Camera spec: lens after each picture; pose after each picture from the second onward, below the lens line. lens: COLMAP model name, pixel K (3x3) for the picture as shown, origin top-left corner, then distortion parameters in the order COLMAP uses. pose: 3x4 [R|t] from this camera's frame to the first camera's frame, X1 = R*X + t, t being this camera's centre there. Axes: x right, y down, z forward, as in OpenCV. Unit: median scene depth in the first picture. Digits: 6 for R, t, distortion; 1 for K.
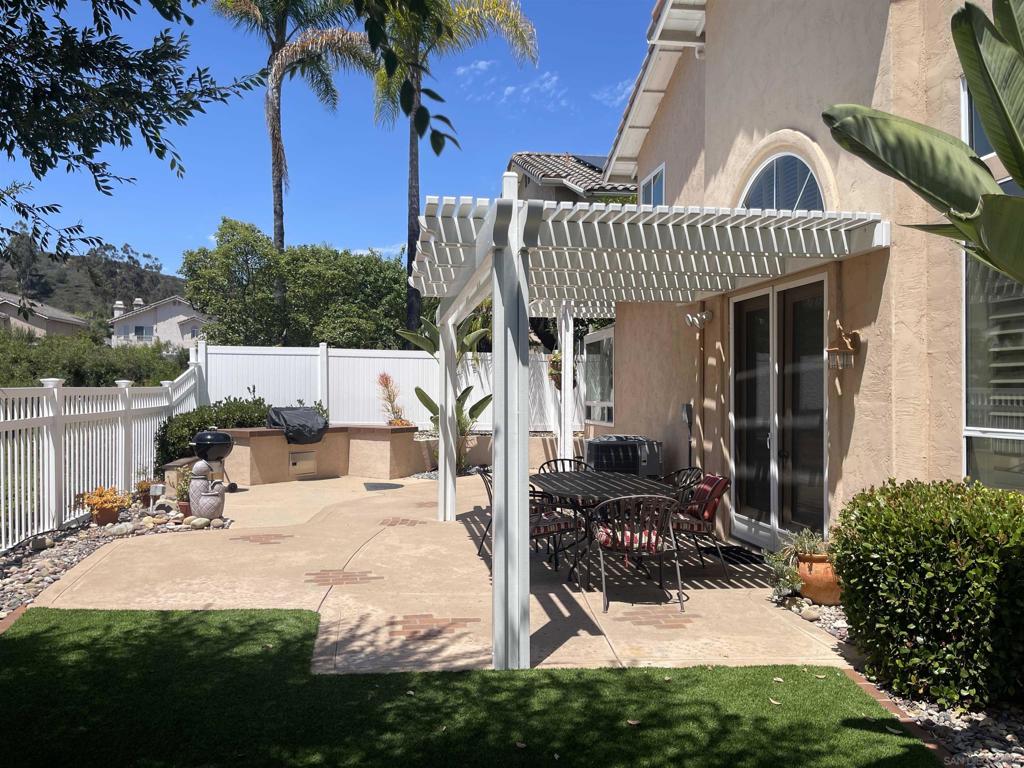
lens RADIAL K [[751.6, 0, 499.7], [0, 751.6, 384.3], [0, 0, 1]] dist [0.041526, -0.042436]
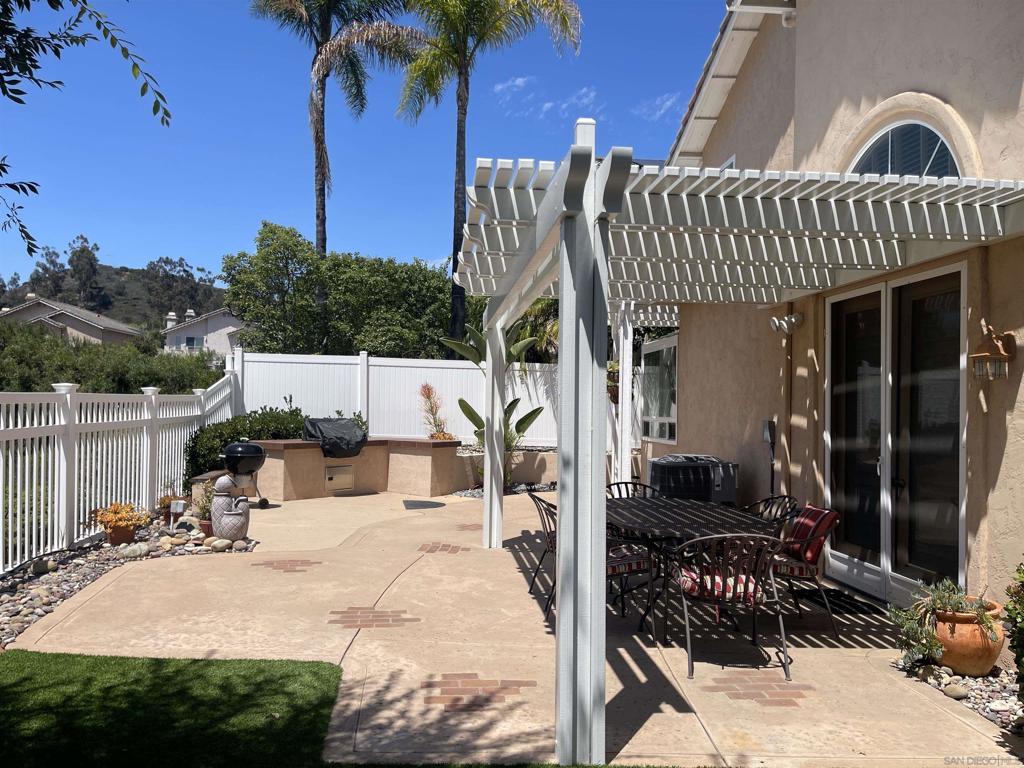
lens RADIAL K [[744.3, 0, 488.8], [0, 744.3, 387.3], [0, 0, 1]] dist [0.046786, -0.049095]
pose [[0.997400, 0.010629, -0.071272, -0.015956], [-0.011686, 0.999828, -0.014431, 0.004245], [0.071106, 0.015226, 0.997353, 0.131977]]
